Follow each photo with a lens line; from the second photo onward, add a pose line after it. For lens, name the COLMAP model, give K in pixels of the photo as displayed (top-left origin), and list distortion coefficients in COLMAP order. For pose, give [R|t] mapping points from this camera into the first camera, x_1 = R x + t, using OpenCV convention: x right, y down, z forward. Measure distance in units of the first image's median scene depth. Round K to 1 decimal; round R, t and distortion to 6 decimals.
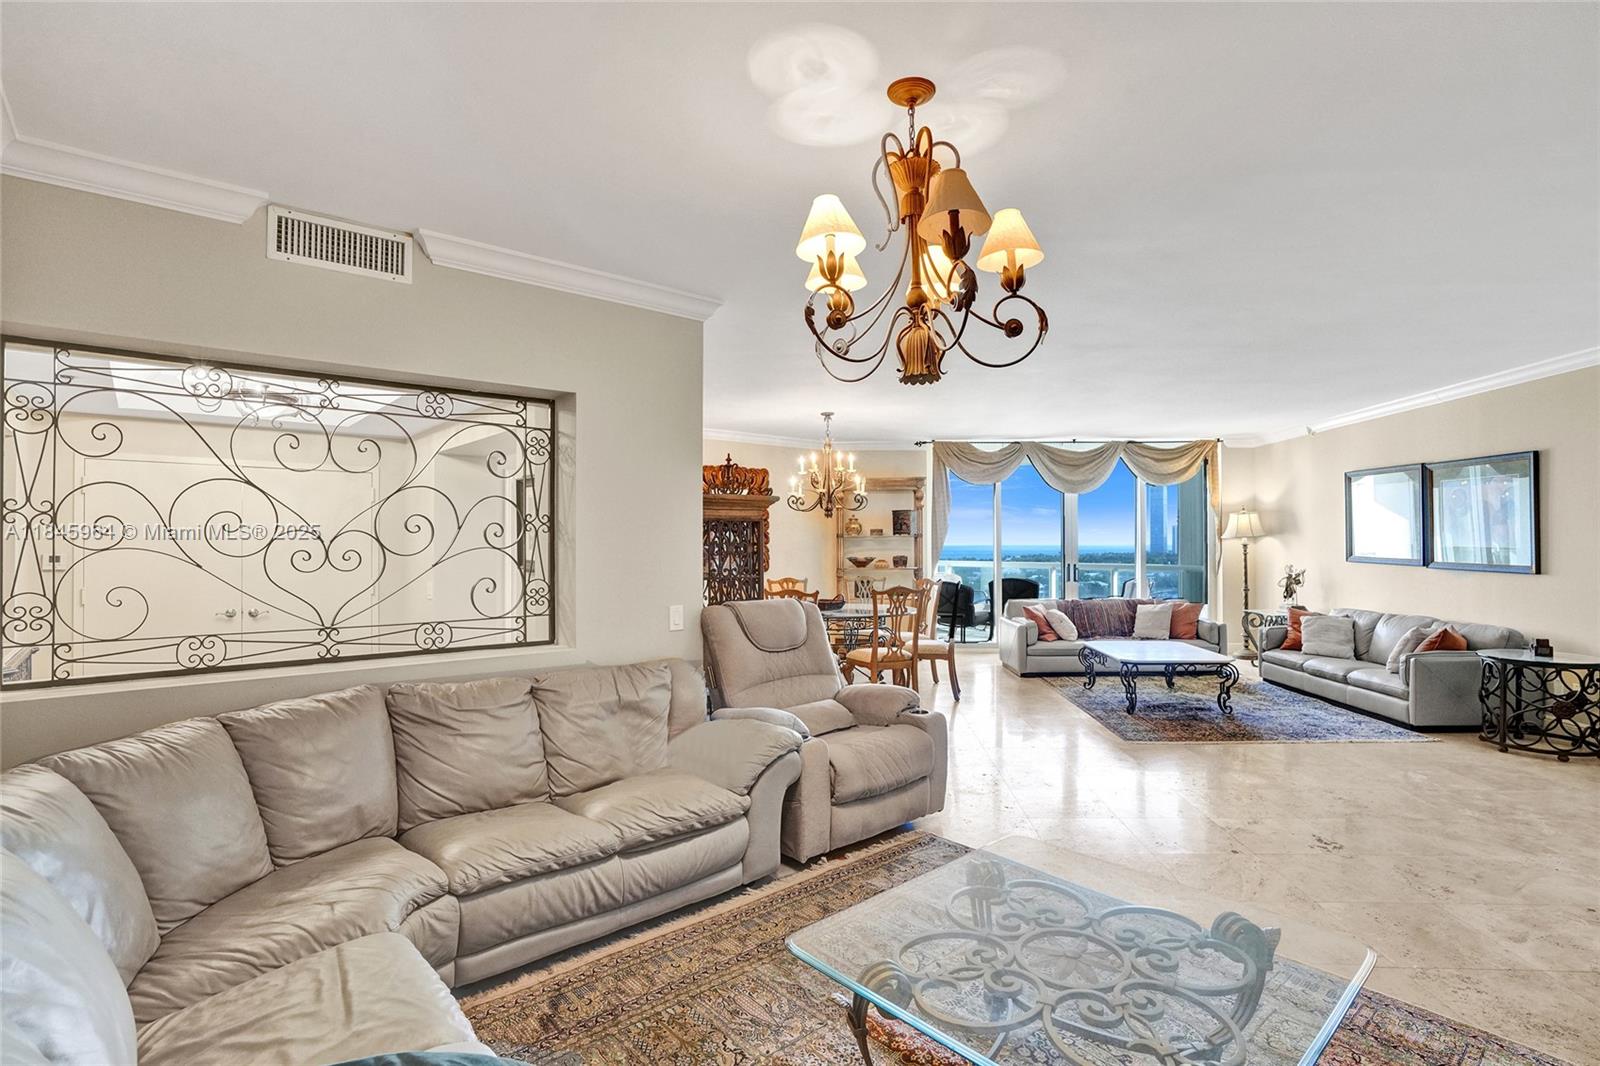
lens RADIAL K [[785.6, 0, 806.6], [0, 785.6, 525.9], [0, 0, 1]] dist [-0.063975, 0.023360]
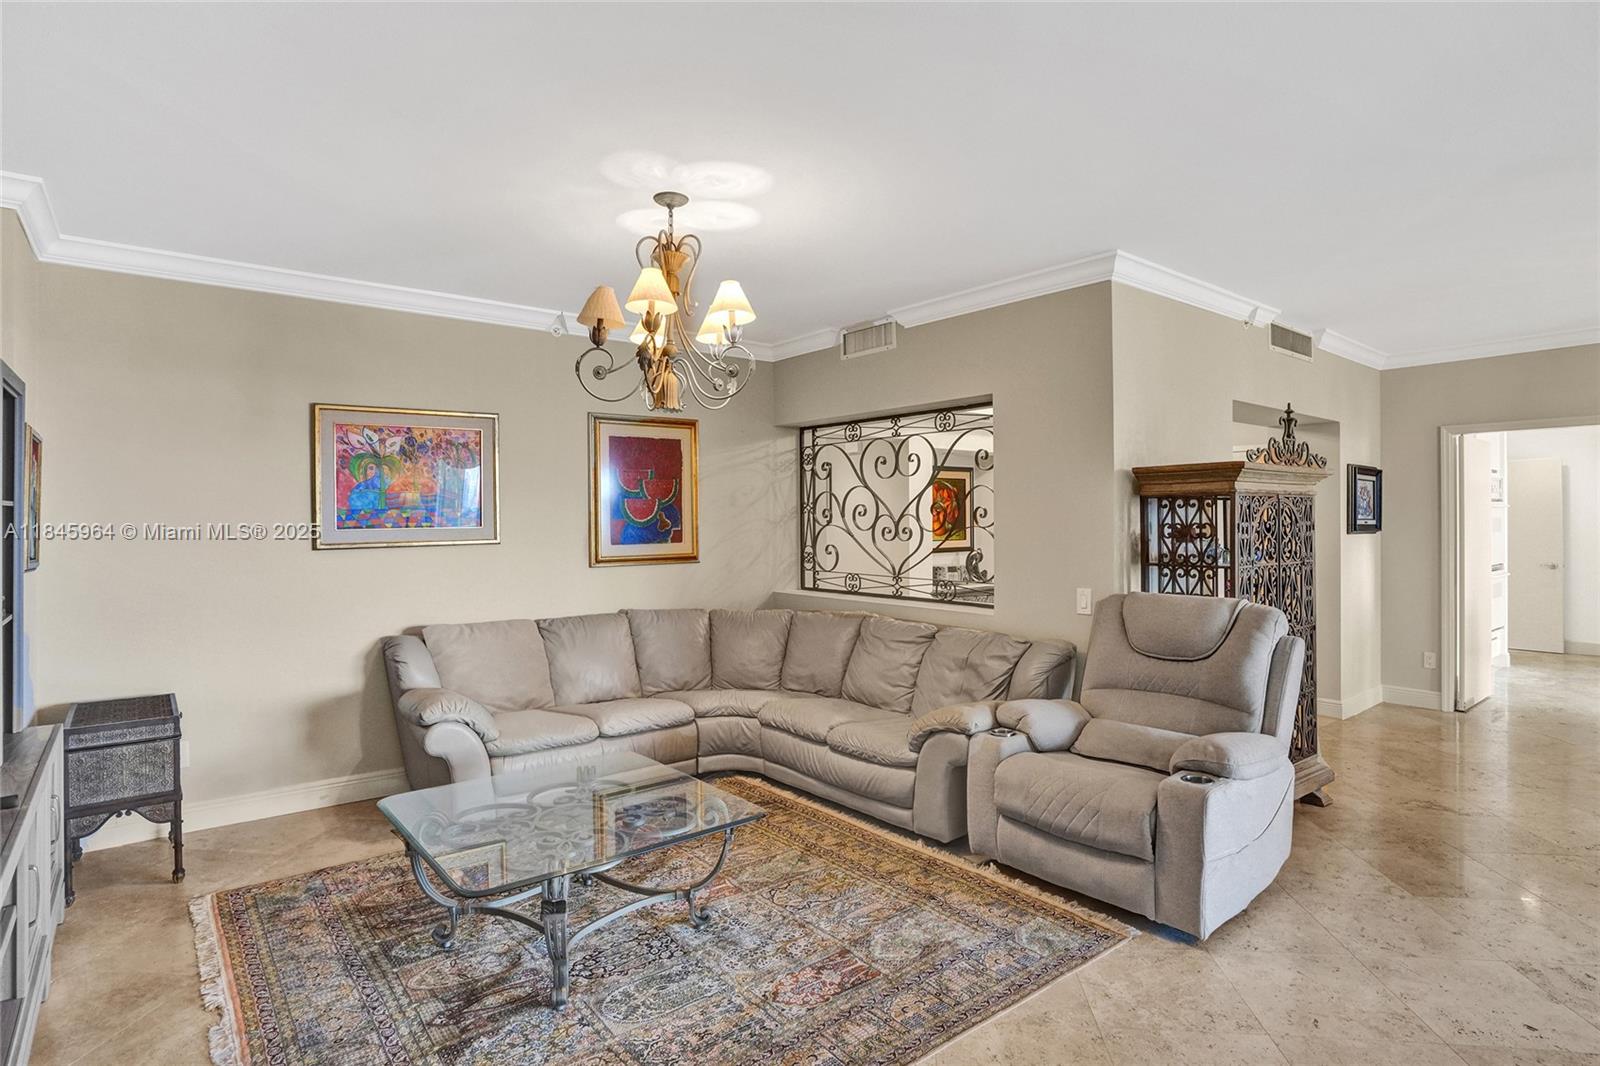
lens RADIAL K [[819.9, 0, 805.1], [0, 819.9, 524.7], [0, 0, 1]] dist [-0.000813, 0.000037]
pose [[-0.026699, 0.003265, -0.999638, 1.072381], [0.018575, 0.999824, 0.002770, 0.018635], [0.999471, -0.018494, -0.026755, 0.870893]]
